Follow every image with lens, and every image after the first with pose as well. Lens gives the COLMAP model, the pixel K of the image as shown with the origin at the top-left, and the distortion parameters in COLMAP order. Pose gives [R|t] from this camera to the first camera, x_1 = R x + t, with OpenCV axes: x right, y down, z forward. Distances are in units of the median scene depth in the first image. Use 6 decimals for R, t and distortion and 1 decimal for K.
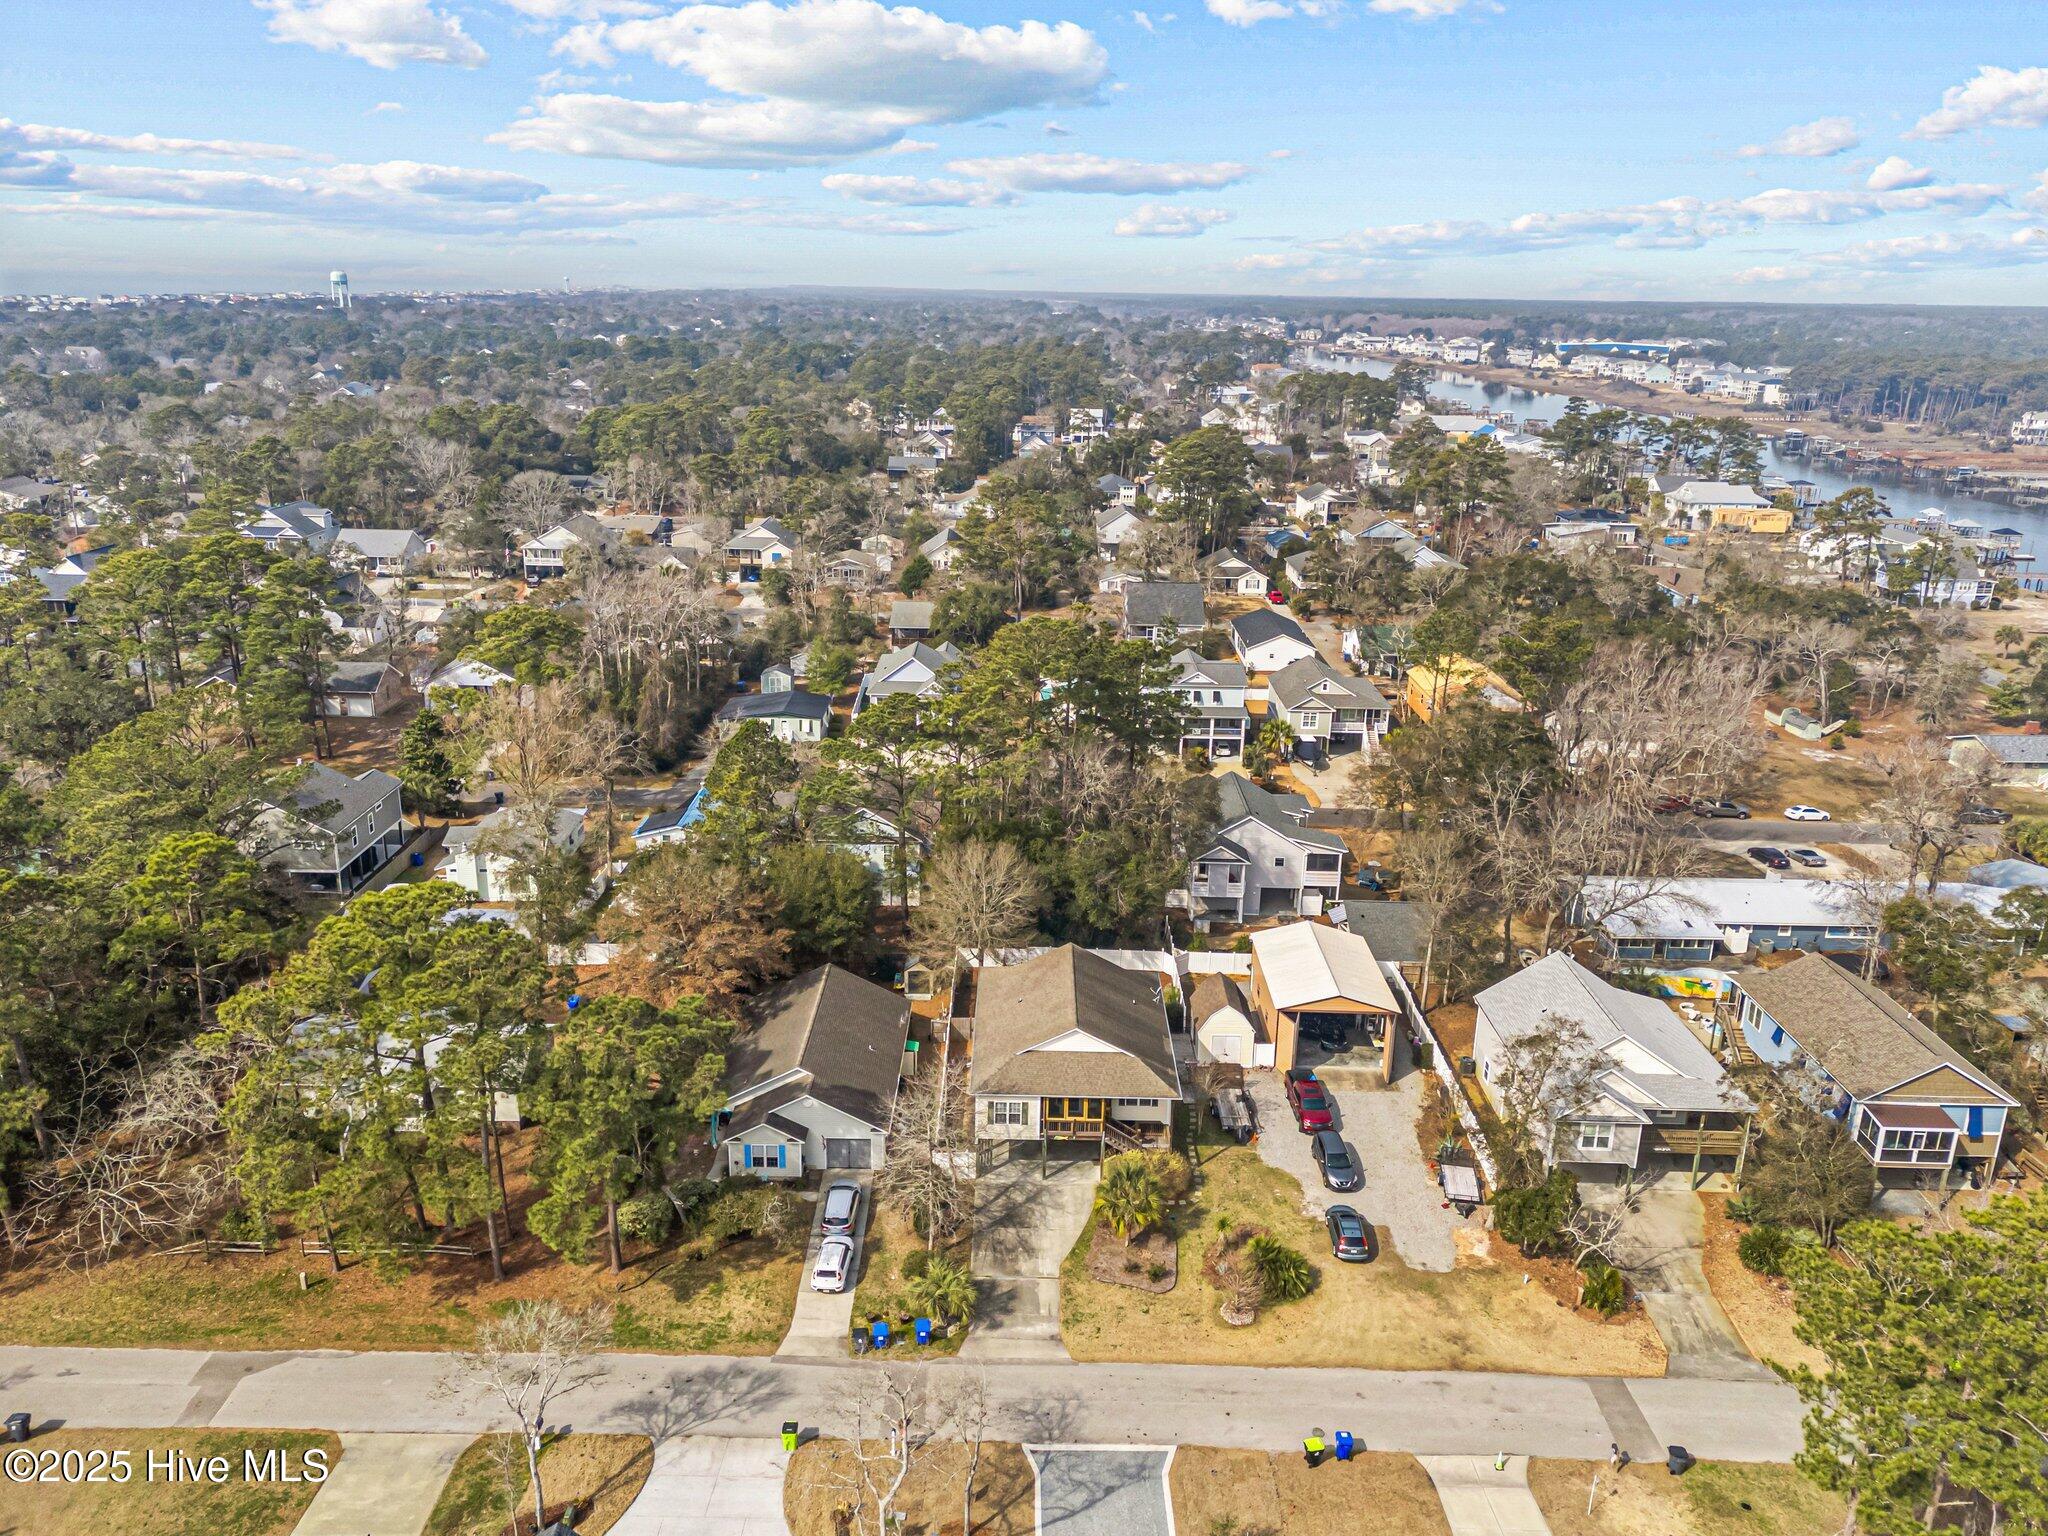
lens RADIAL K [[1516.2, 0, 1024.0], [0, 1516.2, 768.0], [0, 0, 1]] dist [0.002716, -0.007713]
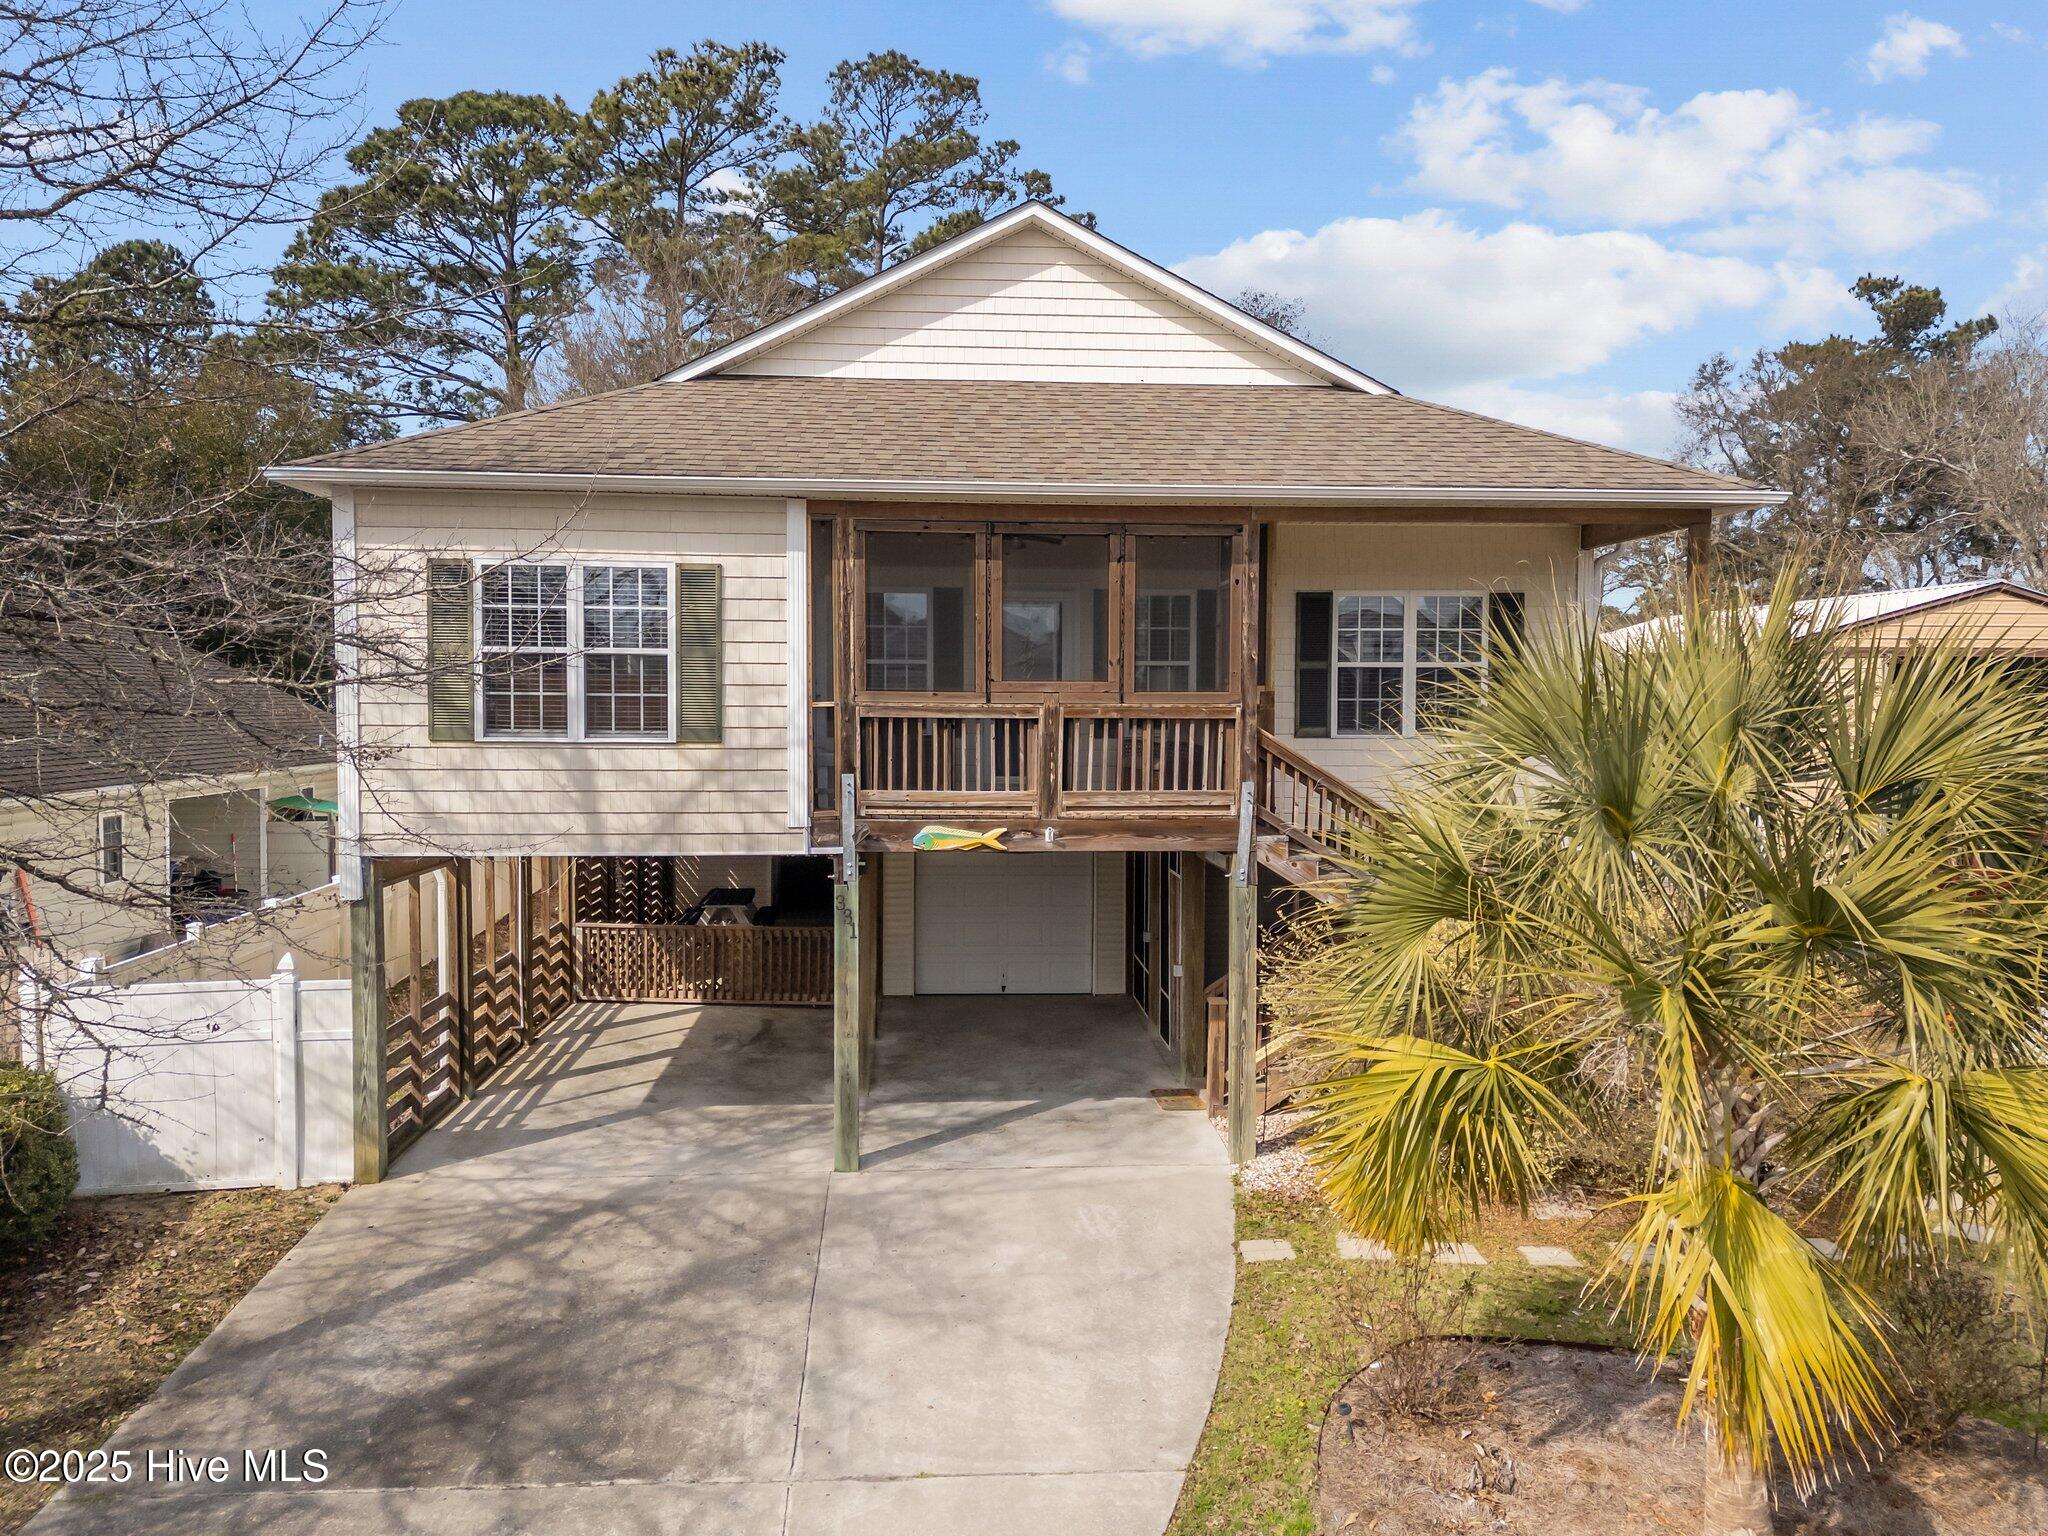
lens RADIAL K [[1516.2, 0, 1024.0], [0, 1516.2, 768.0], [0, 0, 1]] dist [0.002716, -0.007713]
pose [[0.997052, -0.015948, 0.075052, 0.019948], [0.033610, 0.970102, -0.240359, 0.272982], [-0.068975, 0.242173, 0.967778, 0.862382]]
